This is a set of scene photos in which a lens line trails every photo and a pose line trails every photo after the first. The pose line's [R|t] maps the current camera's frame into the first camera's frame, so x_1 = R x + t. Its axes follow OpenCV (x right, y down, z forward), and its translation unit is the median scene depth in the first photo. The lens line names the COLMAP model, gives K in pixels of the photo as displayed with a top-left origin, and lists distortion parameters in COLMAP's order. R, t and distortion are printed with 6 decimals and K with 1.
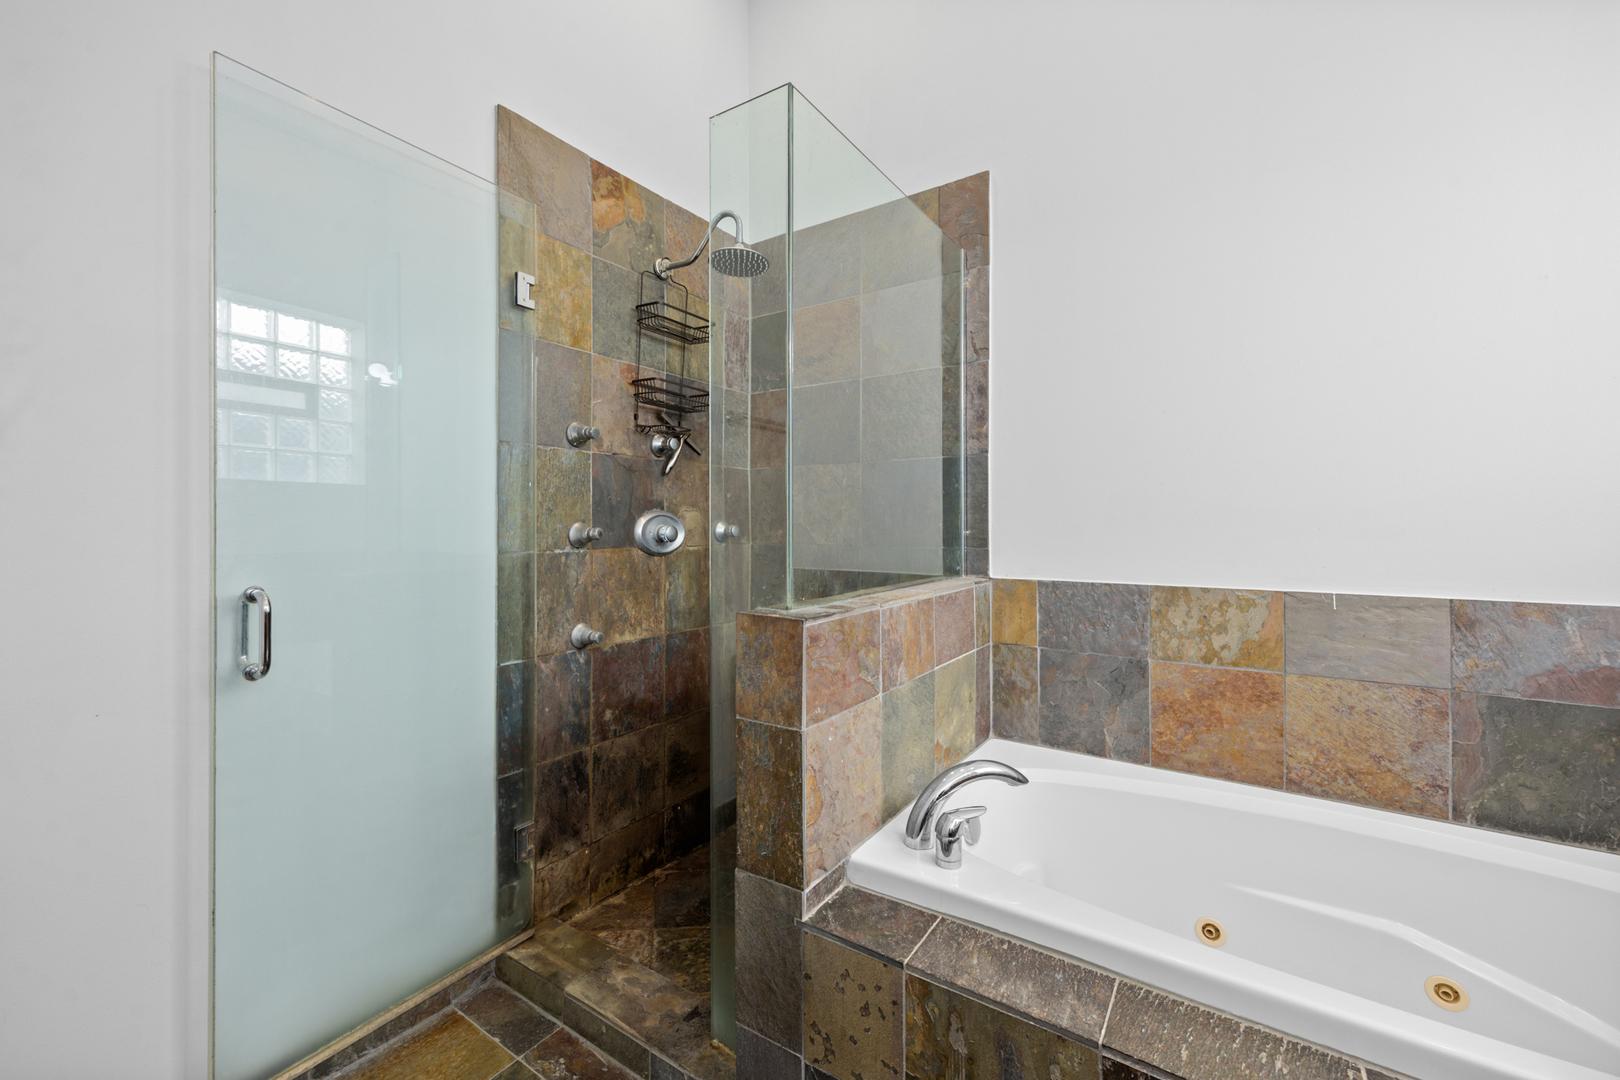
lens RADIAL K [[643.2, 0, 807.0], [0, 643.2, 529.3], [0, 0, 1]] dist [0.001338, 0.000163]
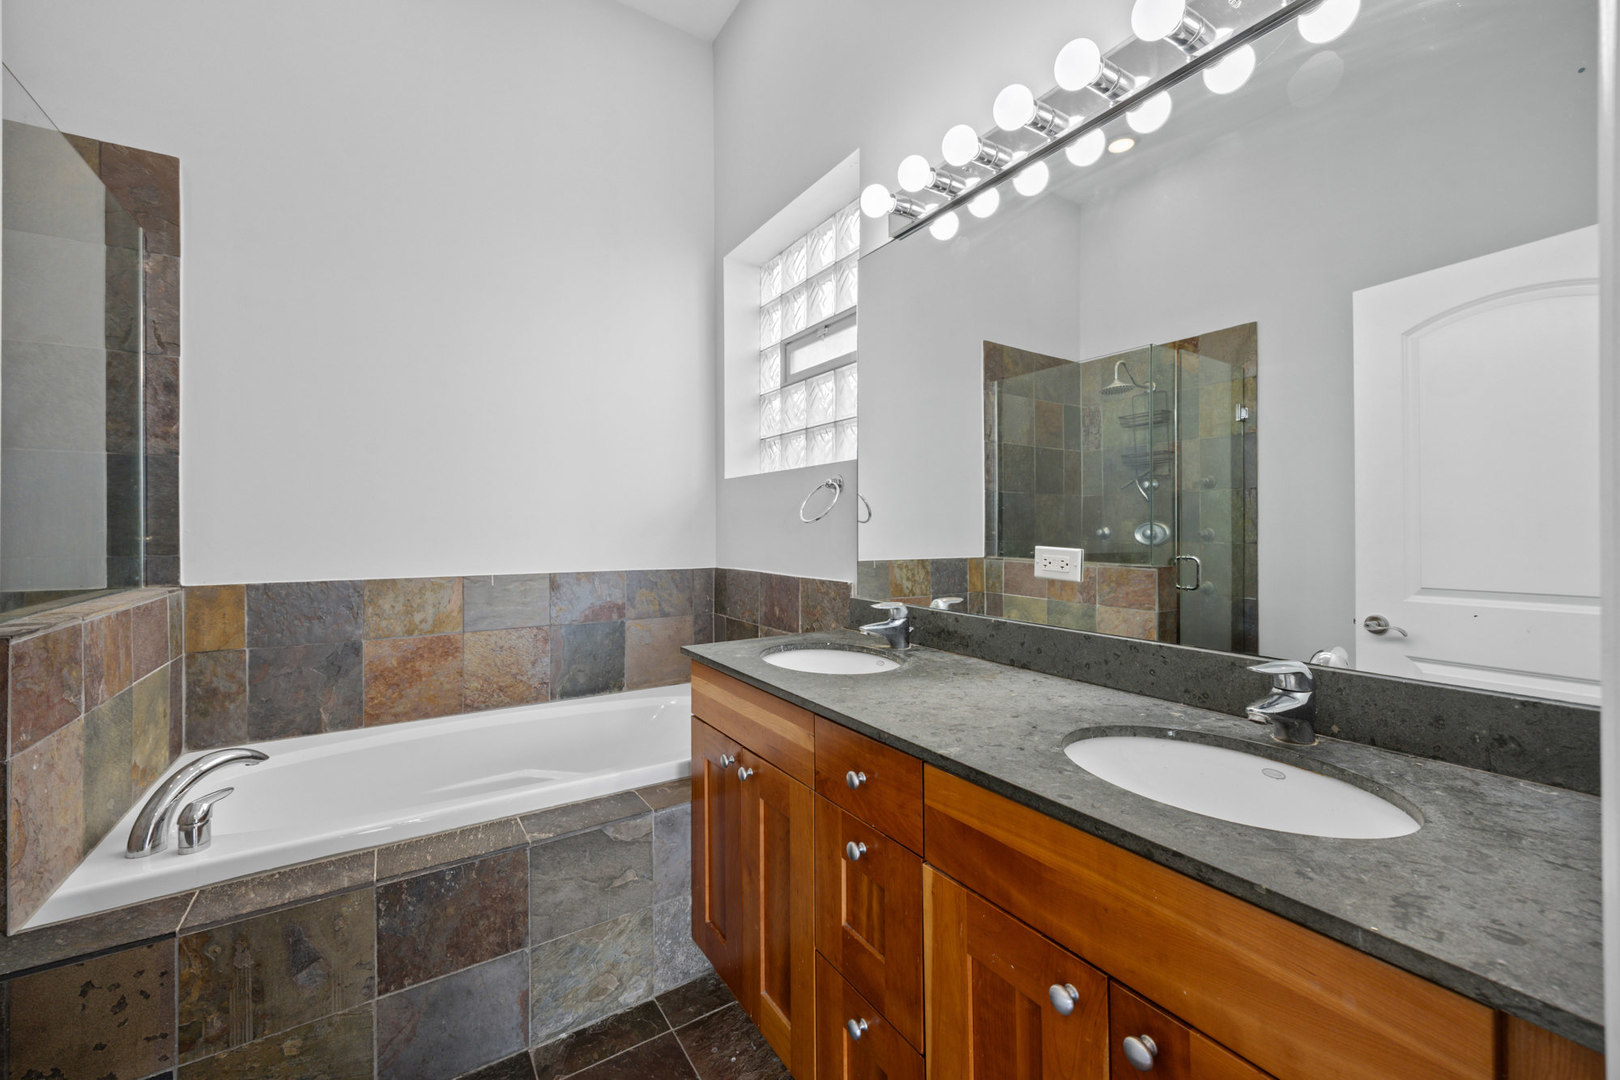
lens RADIAL K [[643.2, 0, 807.0], [0, 643.2, 529.3], [0, 0, 1]] dist [0.001338, 0.000163]
pose [[0.386802, 0.001600, 0.922162, -0.281296], [0.003721, 0.999988, -0.003296, -0.002504], [-0.922155, 0.004706, 0.386791, -0.264494]]
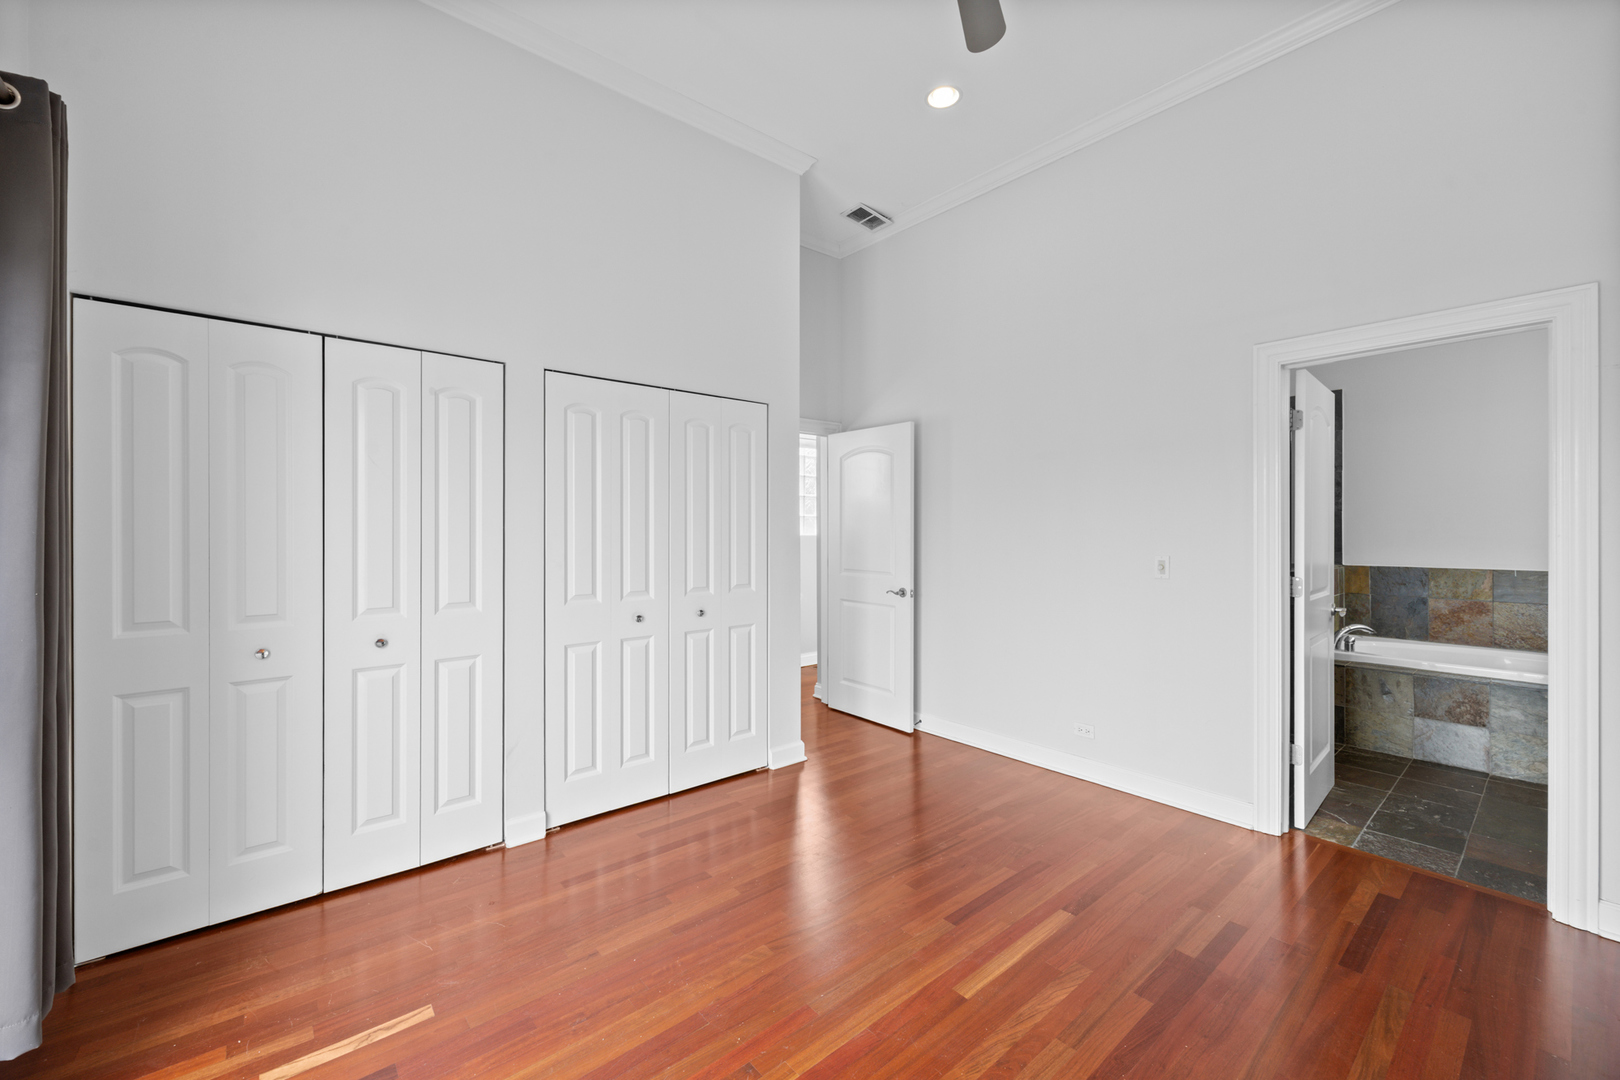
lens RADIAL K [[643.2, 0, 807.0], [0, 643.2, 529.3], [0, 0, 1]] dist [0.001338, 0.000163]
pose [[0.961185, -0.000844, -0.275903, -1.100313], [-0.000275, 0.999992, -0.004017, -0.050642], [0.275904, 0.003937, 0.961177, -2.078990]]
